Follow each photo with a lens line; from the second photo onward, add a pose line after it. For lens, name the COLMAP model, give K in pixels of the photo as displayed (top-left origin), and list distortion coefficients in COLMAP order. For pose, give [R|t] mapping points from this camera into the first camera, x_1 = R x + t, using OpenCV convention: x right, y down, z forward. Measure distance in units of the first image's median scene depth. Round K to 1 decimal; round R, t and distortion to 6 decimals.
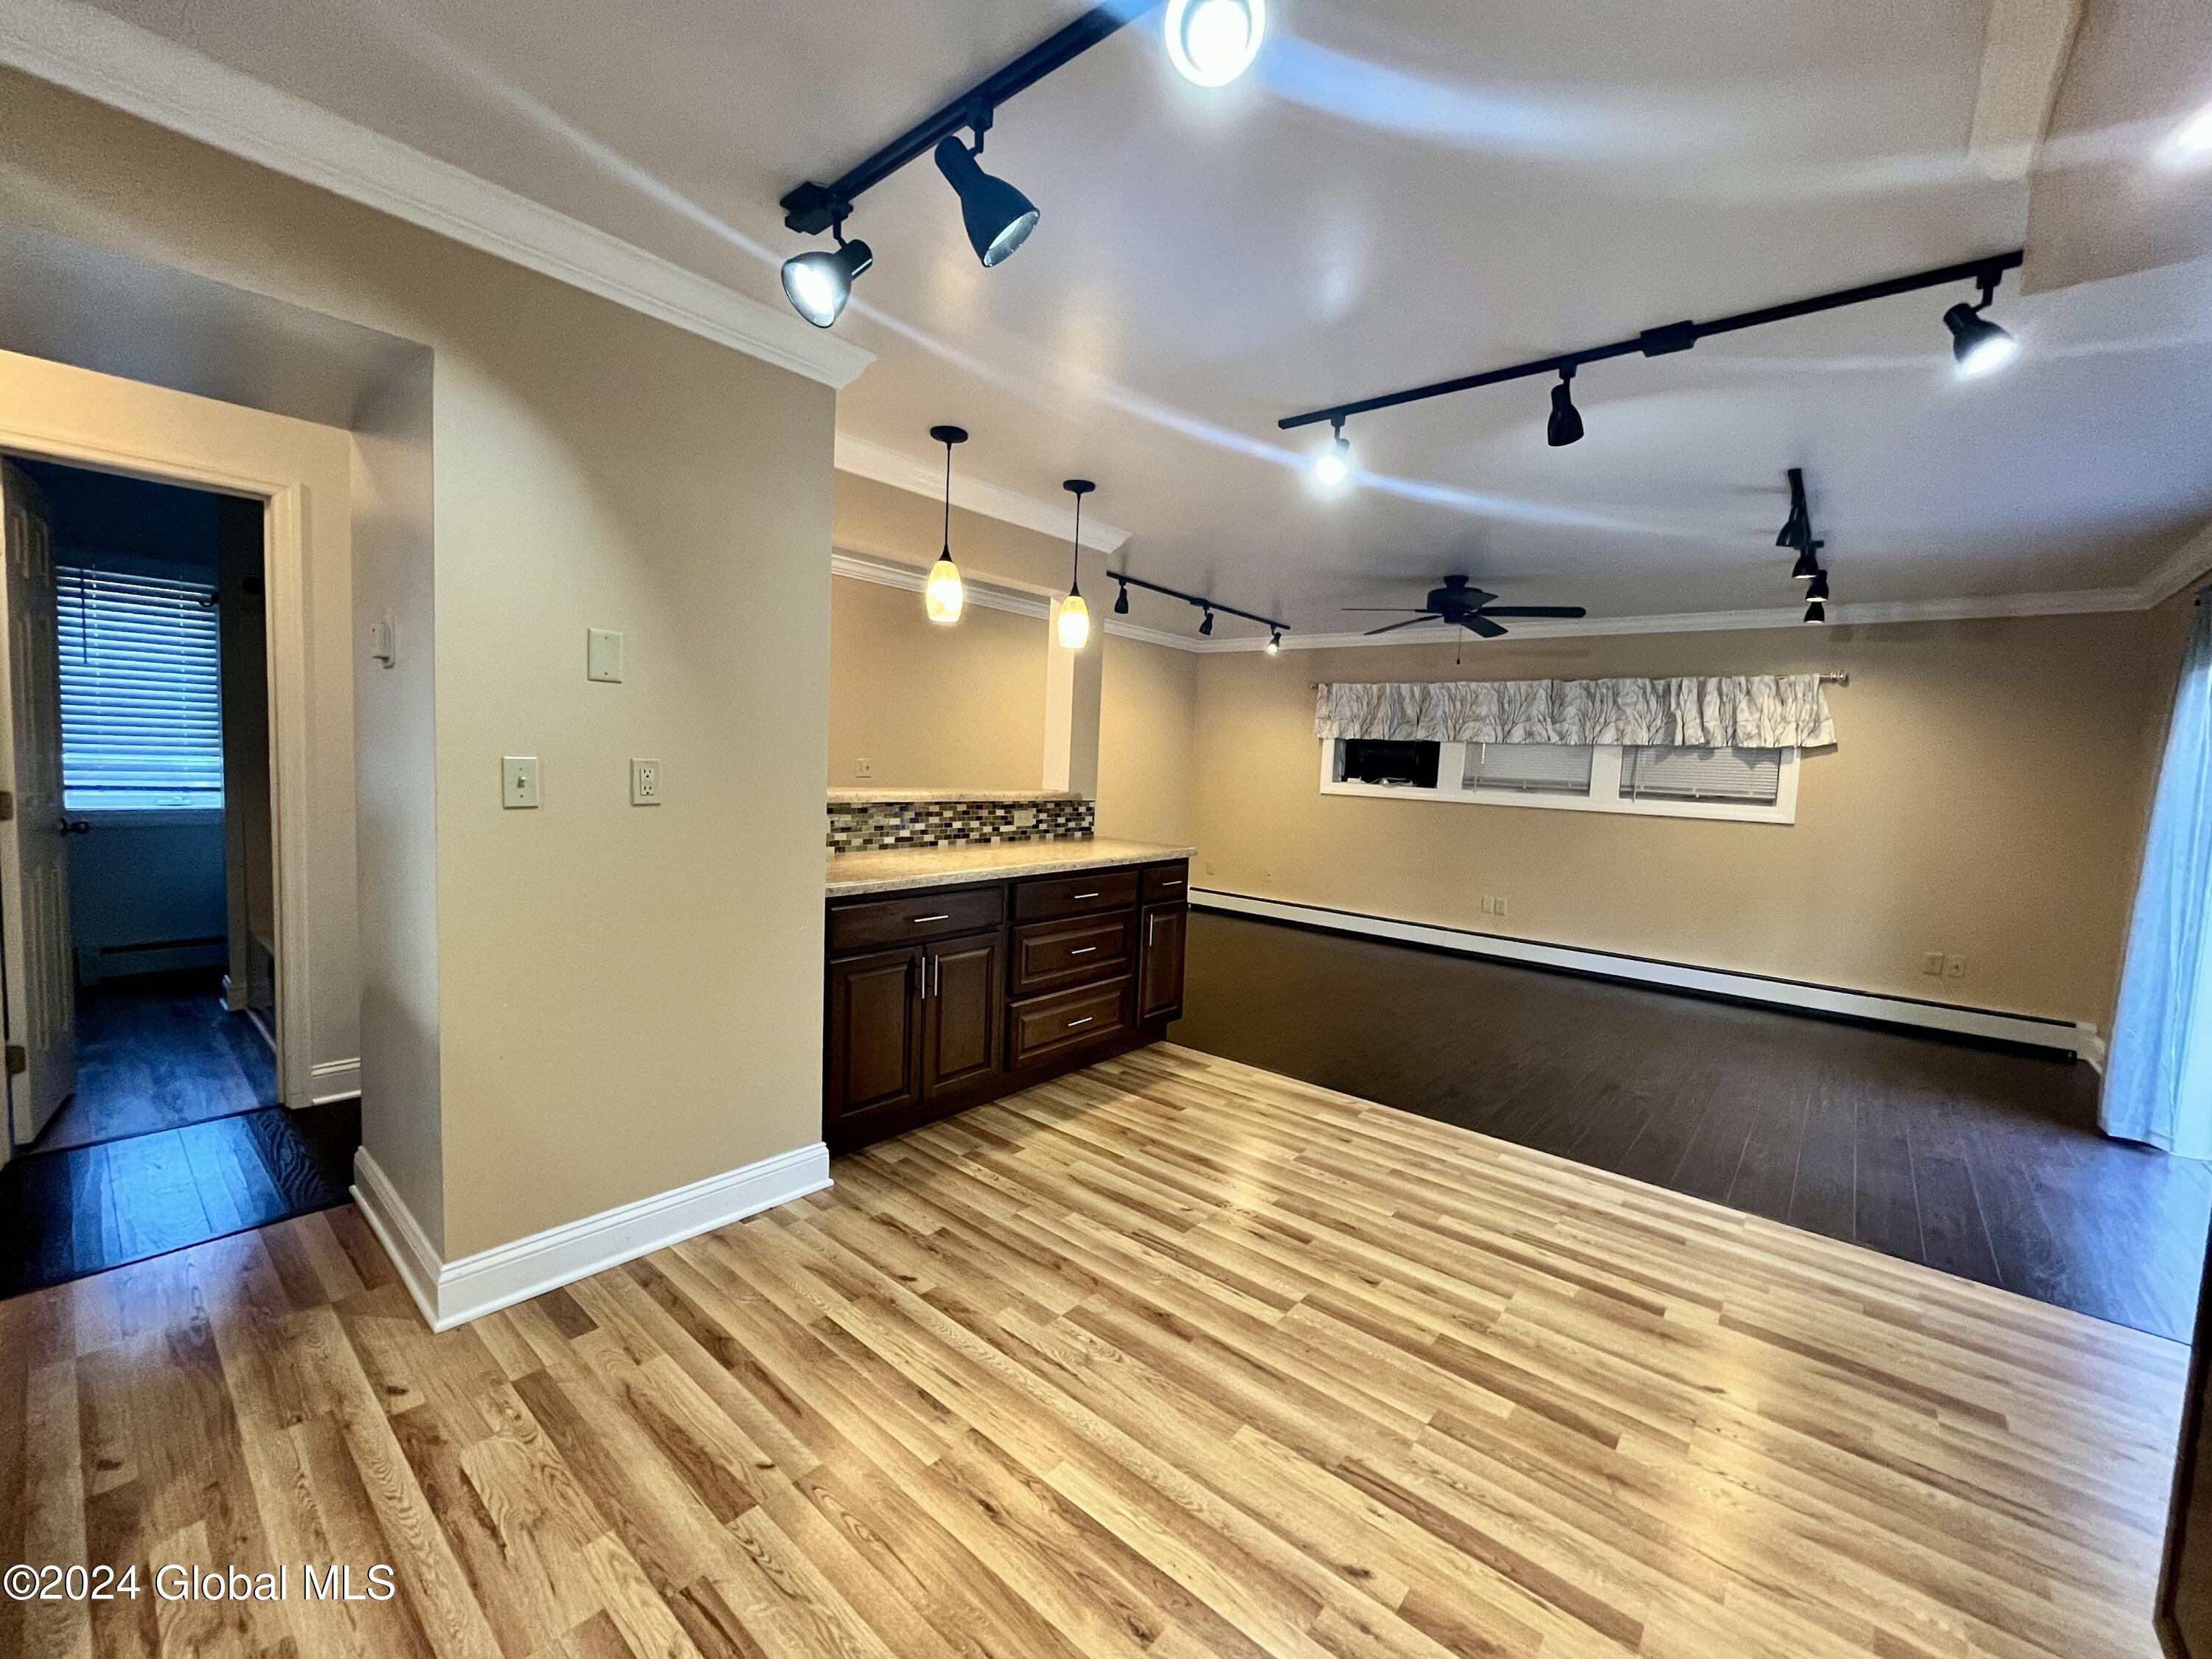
lens RADIAL K [[891.8, 0, 1104.3], [0, 891.8, 830.3], [0, 0, 1]] dist [-0.003520, -0.000576]
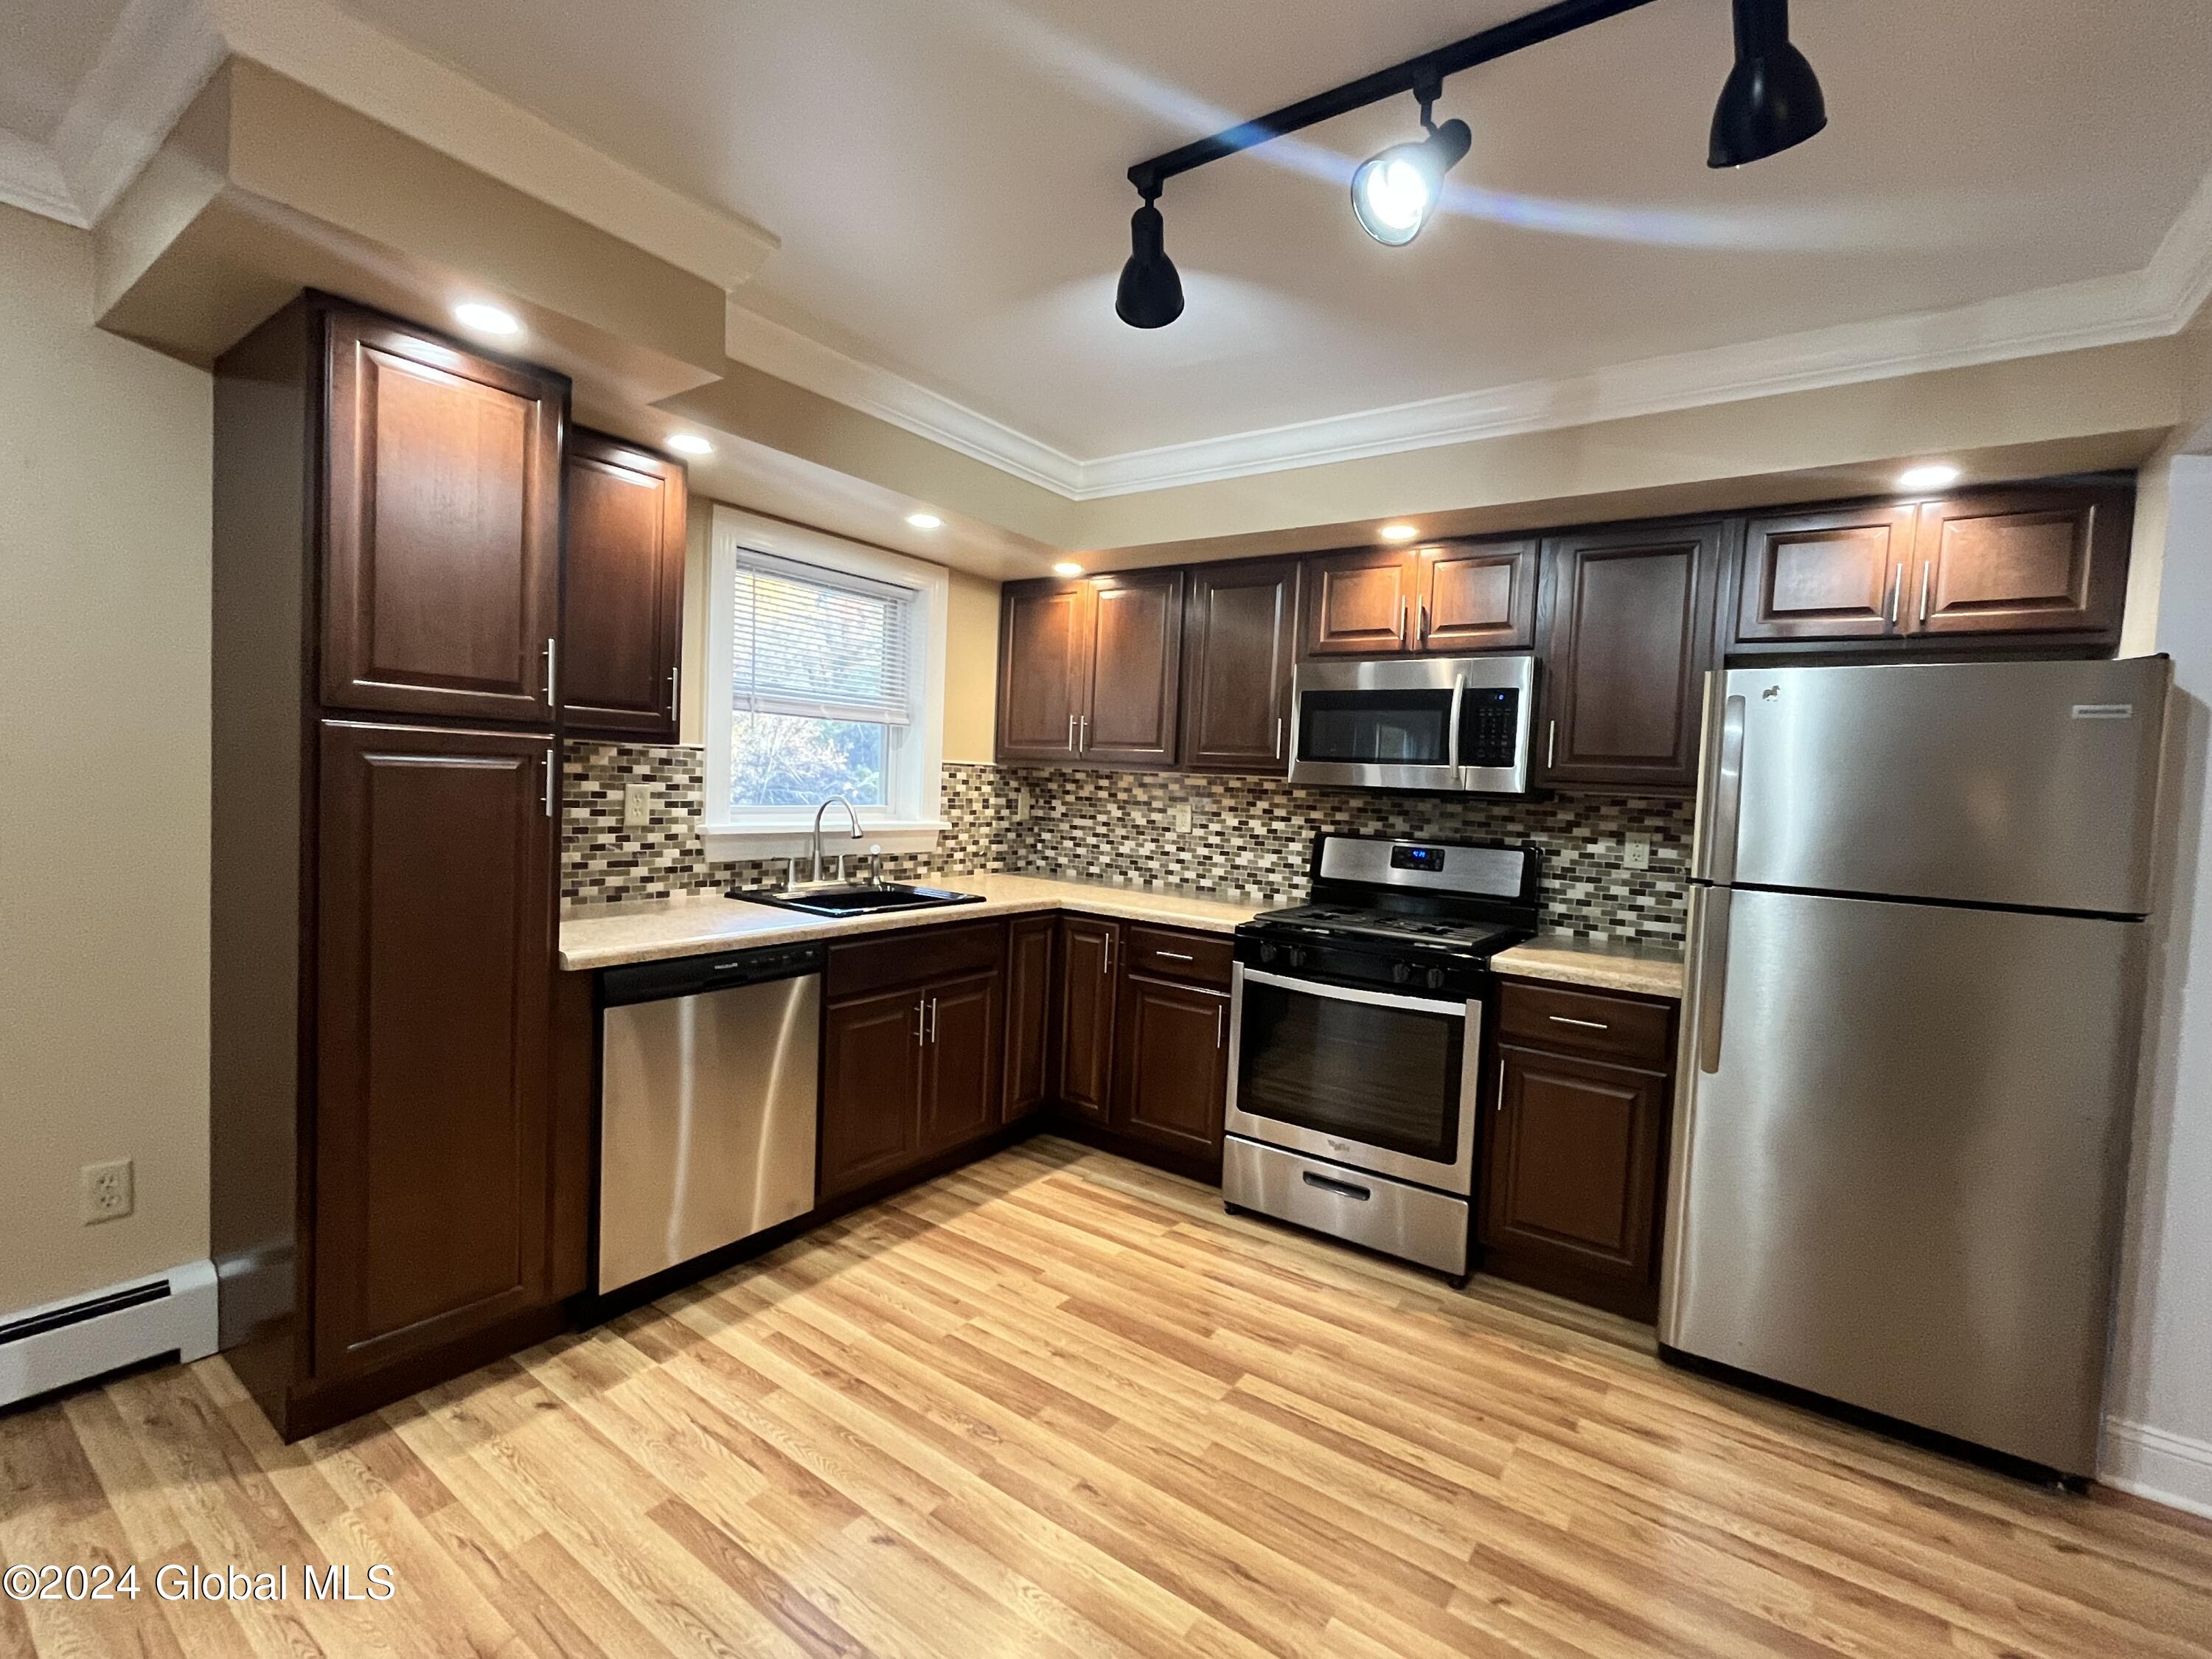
lens RADIAL K [[991.7, 0, 1106.9], [0, 991.7, 826.7], [0, 0, 1]] dist [0.002895, -0.002748]
pose [[-0.992588, -0.088238, -0.083563, 0.078315], [-0.098121, 0.987583, 0.122686, -0.070307], [0.071700, 0.129976, -0.988921, 0.831887]]
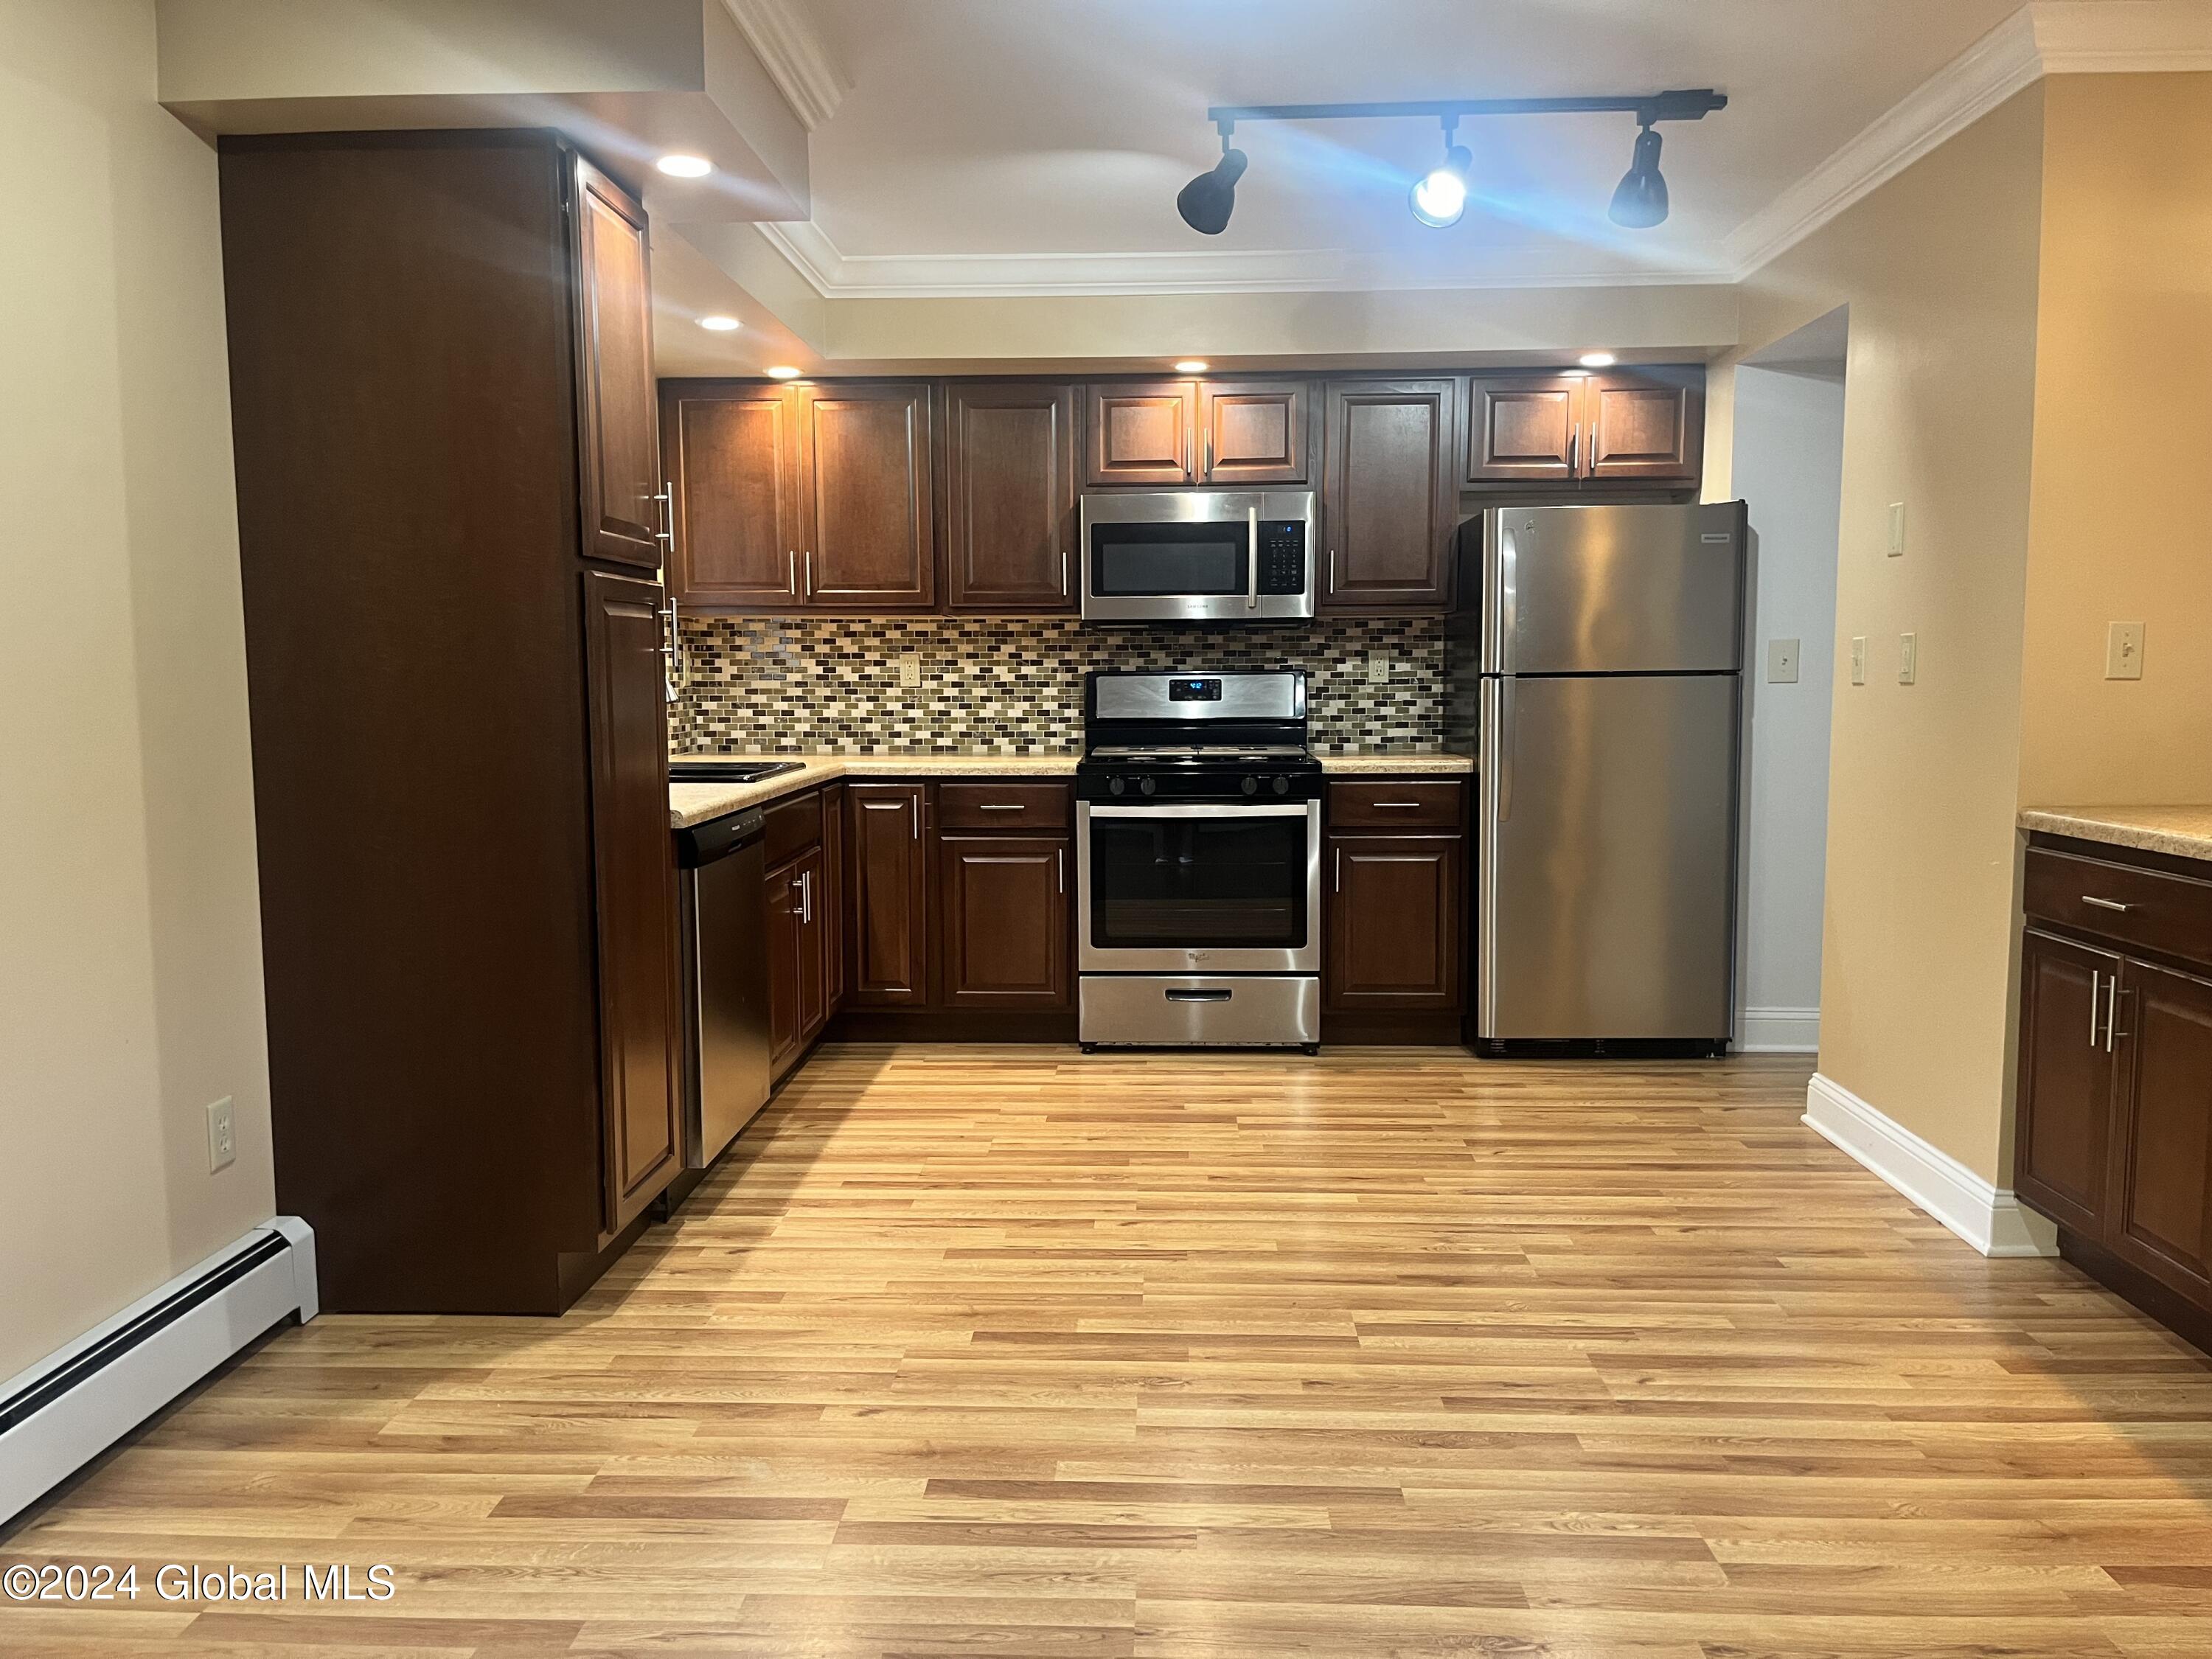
lens RADIAL K [[1666.1, 0, 1099.9], [0, 1666.1, 835.7], [0, 0, 1]] dist [0.066646, -0.078807]
pose [[-0.791696, 0.021146, -0.610550, 0.730324], [-0.077328, 0.987894, 0.134485, -0.025815], [0.606002, 0.153683, -0.780476, 1.130481]]
